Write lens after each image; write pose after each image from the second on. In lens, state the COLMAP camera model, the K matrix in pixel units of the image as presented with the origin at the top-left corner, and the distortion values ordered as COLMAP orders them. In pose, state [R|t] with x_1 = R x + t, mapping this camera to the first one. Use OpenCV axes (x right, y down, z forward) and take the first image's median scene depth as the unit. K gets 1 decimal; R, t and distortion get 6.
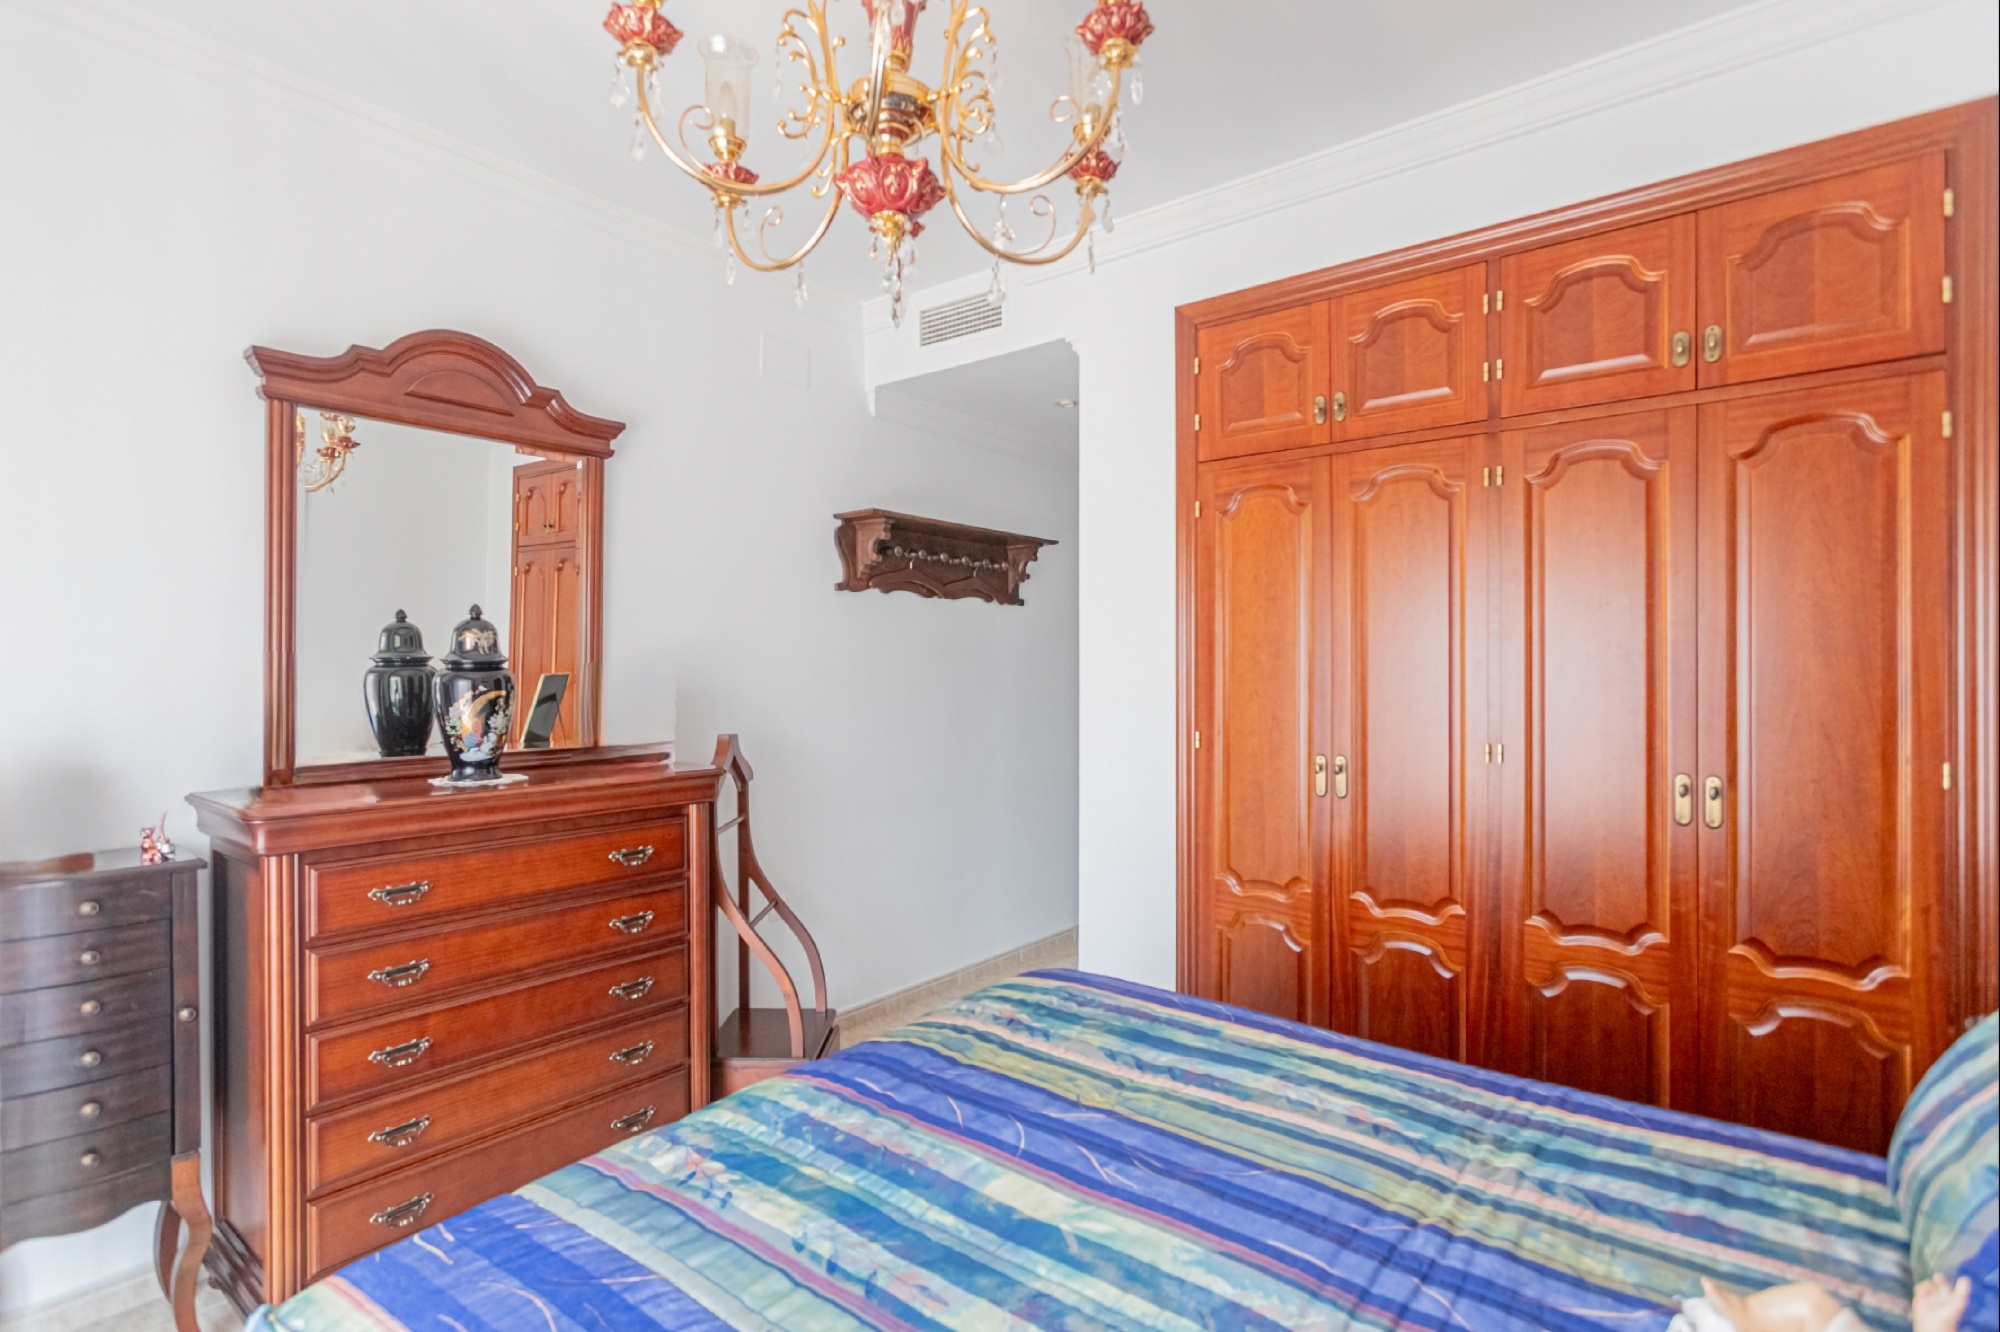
lens RADIAL K [[970.4, 0, 984.7], [0, 970.4, 676.7], [0, 0, 1]] dist [-0.013328, 0.009288]
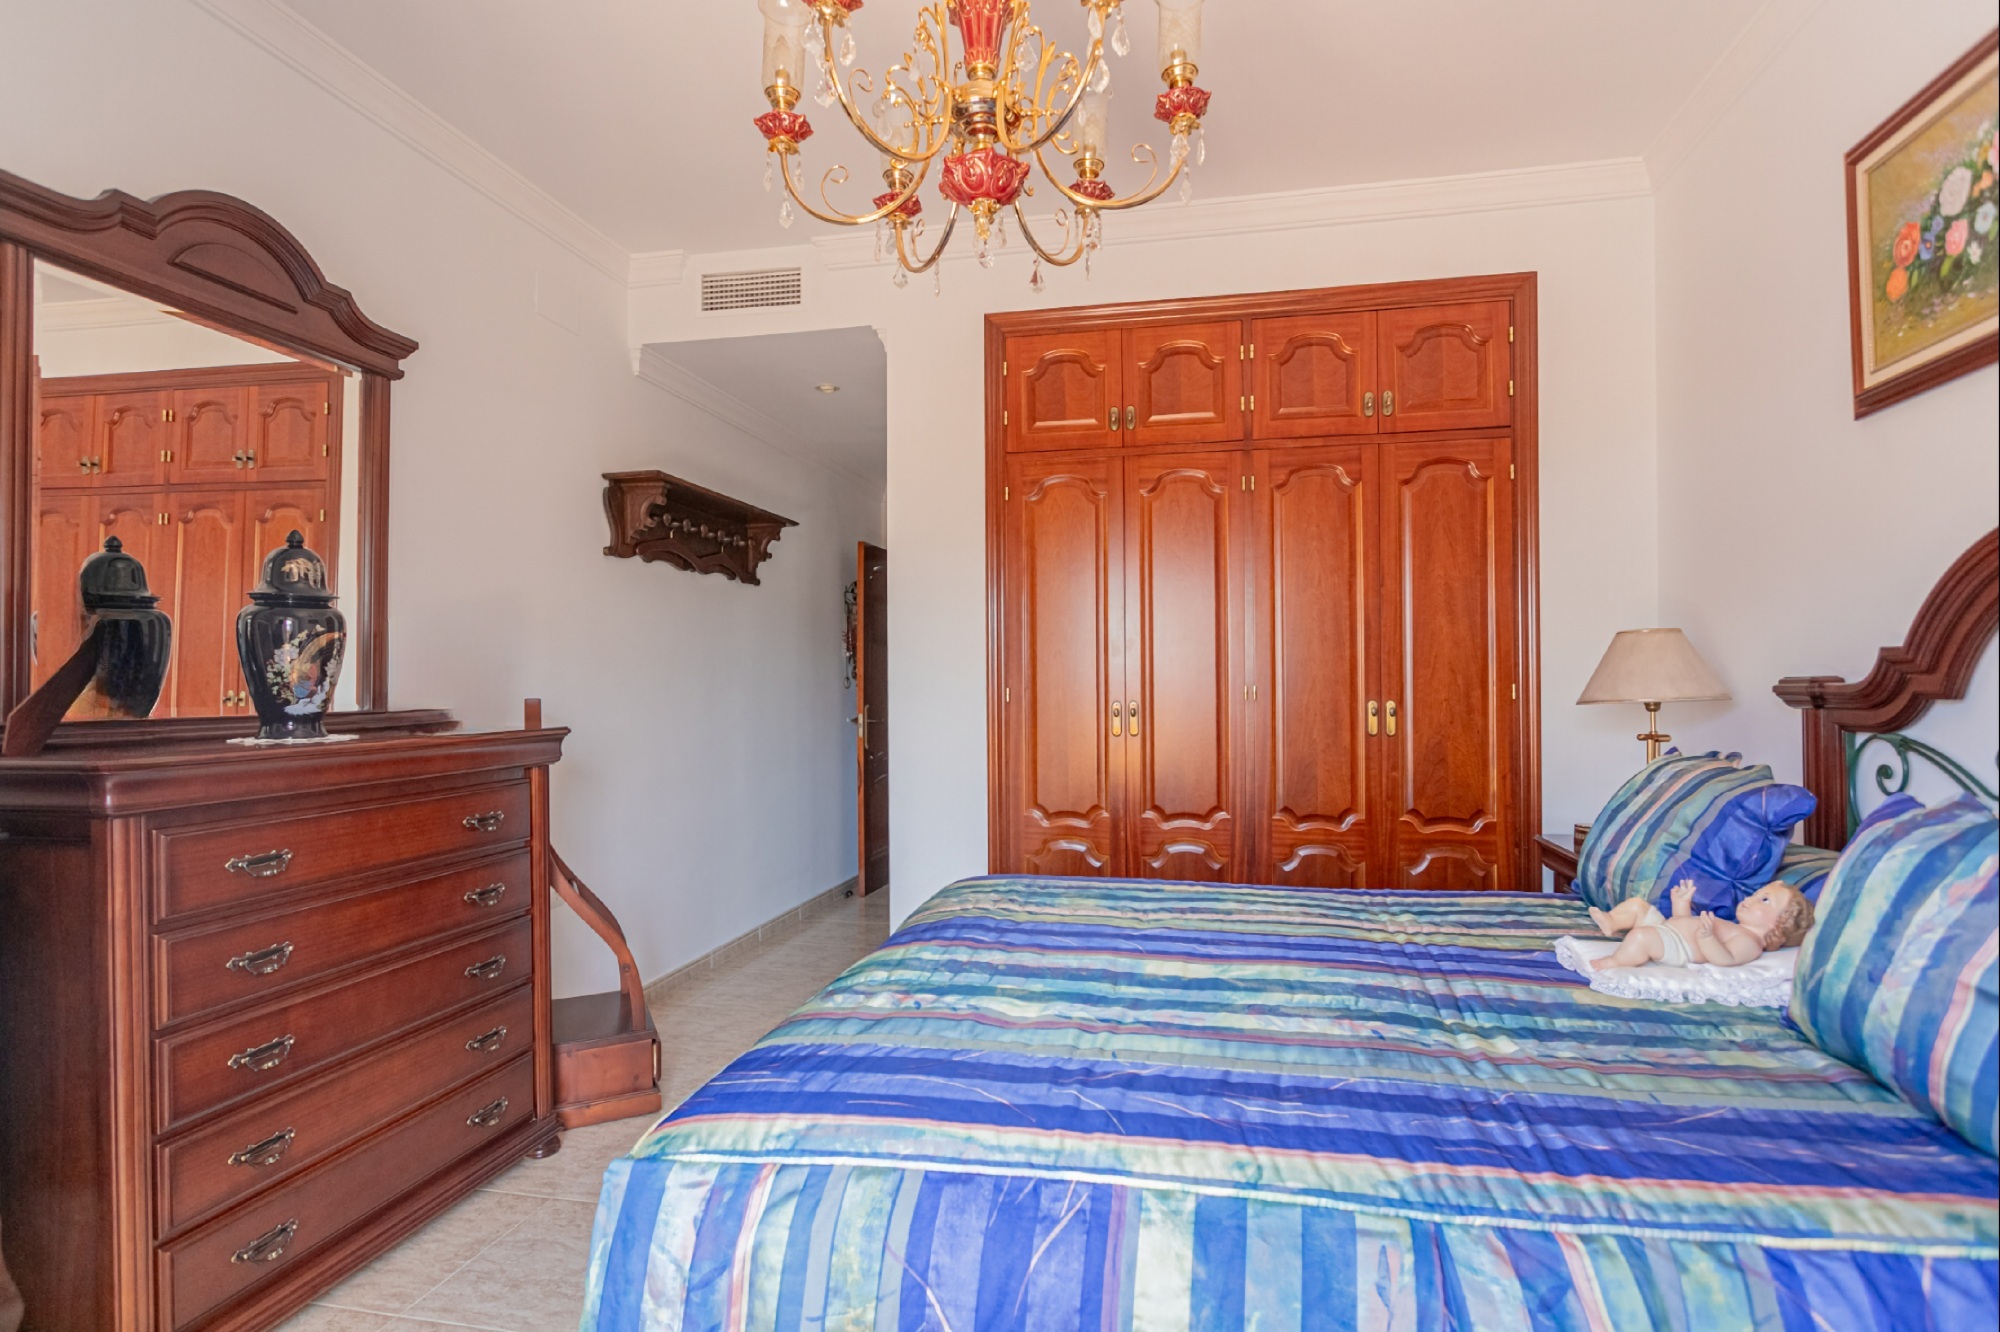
lens RADIAL K [[1053.2, 0, 927.2], [0, 1053.2, 712.3], [0, 0, 1]] dist [-0.016437, 0.009726]
pose [[0.887777, -0.007811, 0.460208, -0.496206], [0.009395, 0.999955, -0.001153, 0.097448], [-0.460178, 0.005347, 0.887810, -0.068318]]
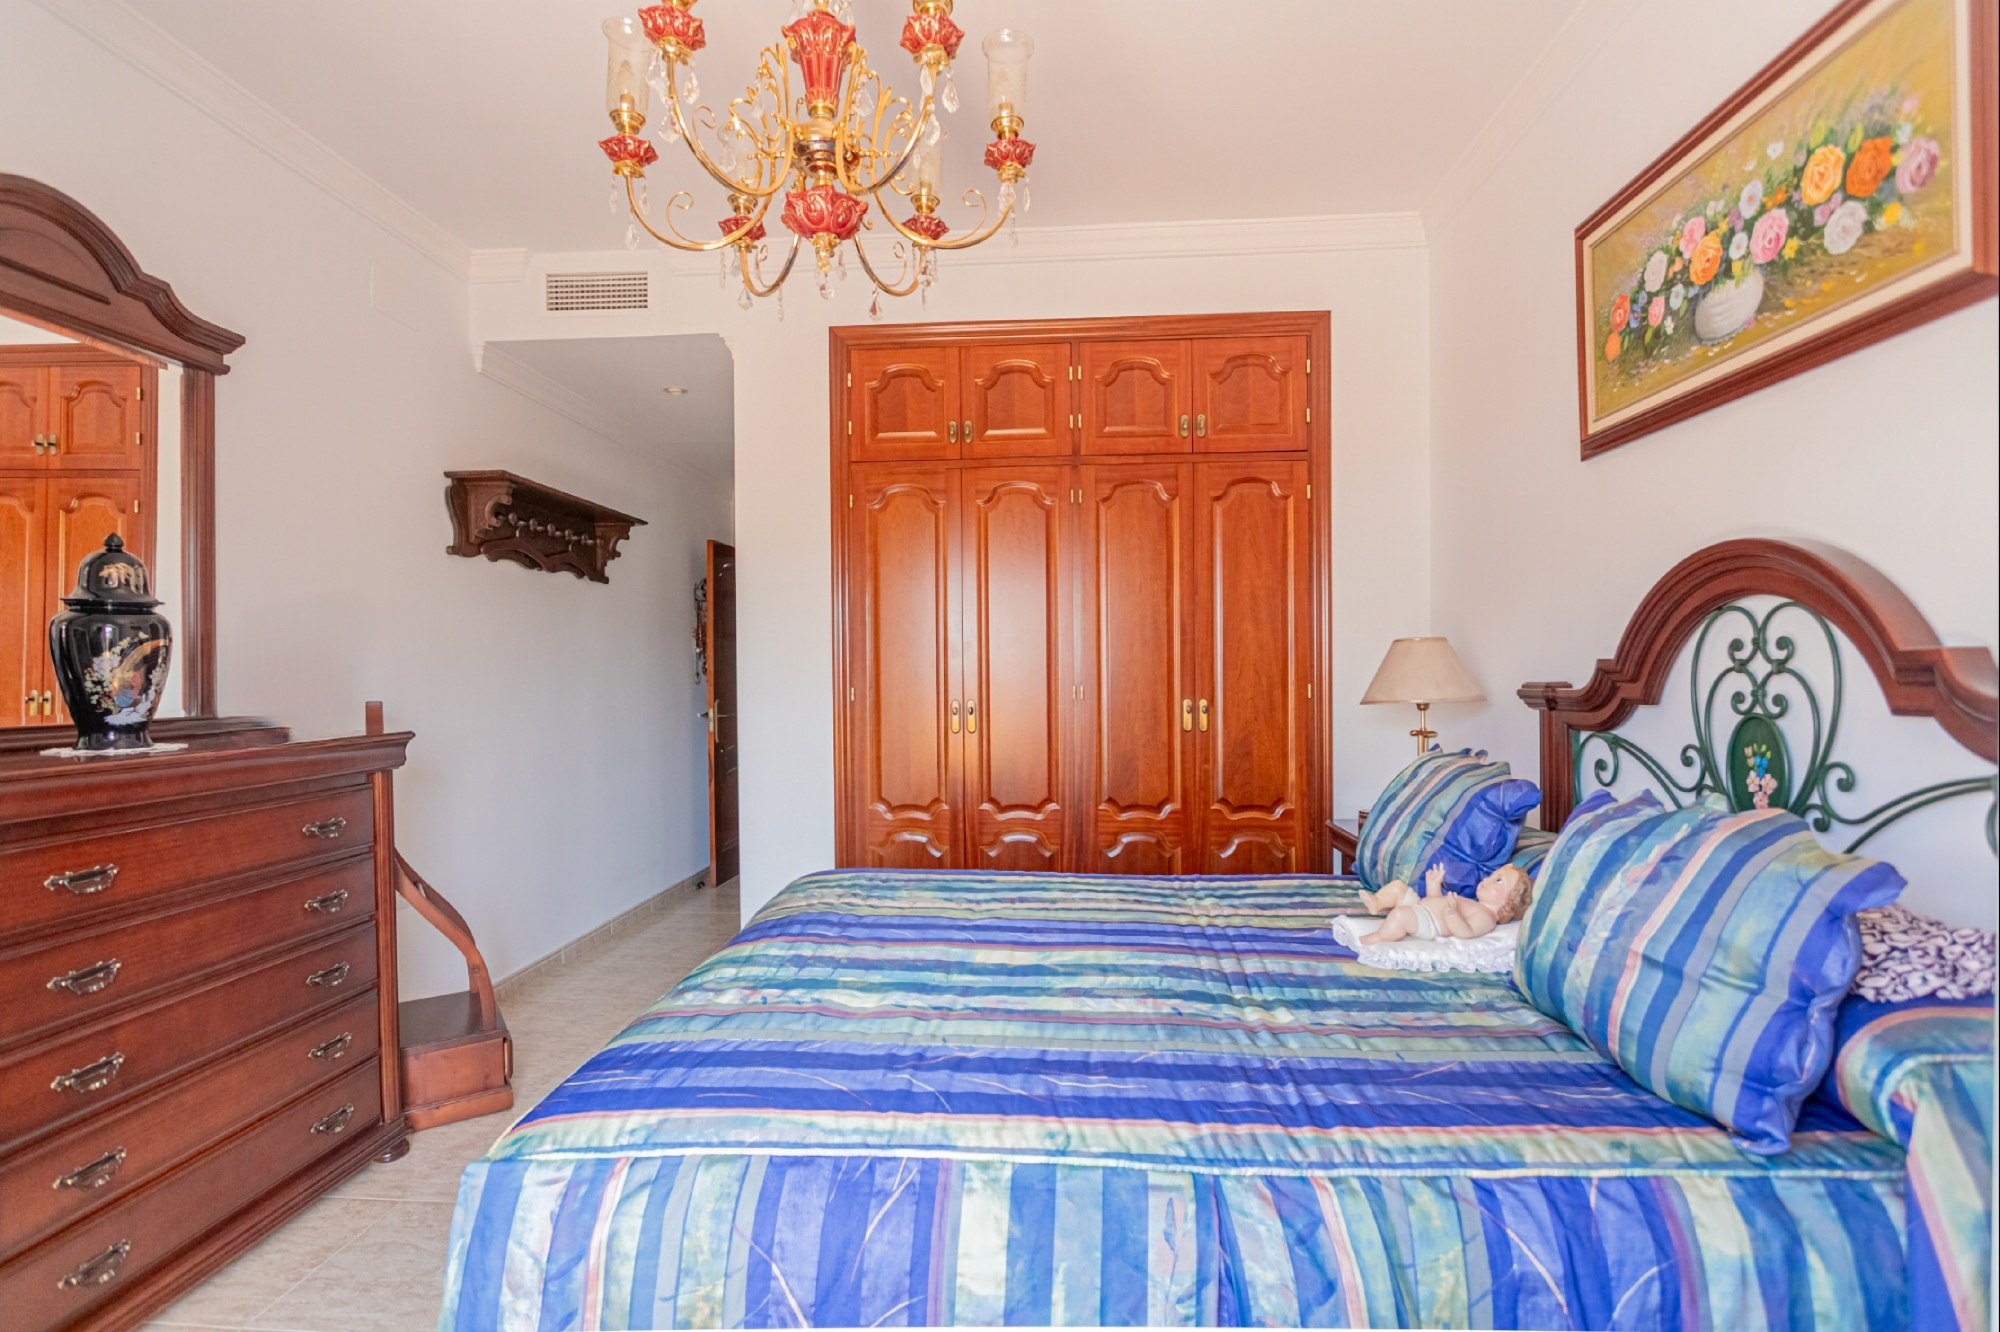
lens RADIAL K [[1036.2, 0, 913.3], [0, 1036.2, 714.3], [0, 0, 1]] dist [-0.016948, 0.011654]
pose [[0.821582, -0.021167, 0.569697, -0.508631], [0.012919, 0.999745, 0.018513, 0.075906], [-0.569944, -0.007850, 0.821646, -0.105750]]
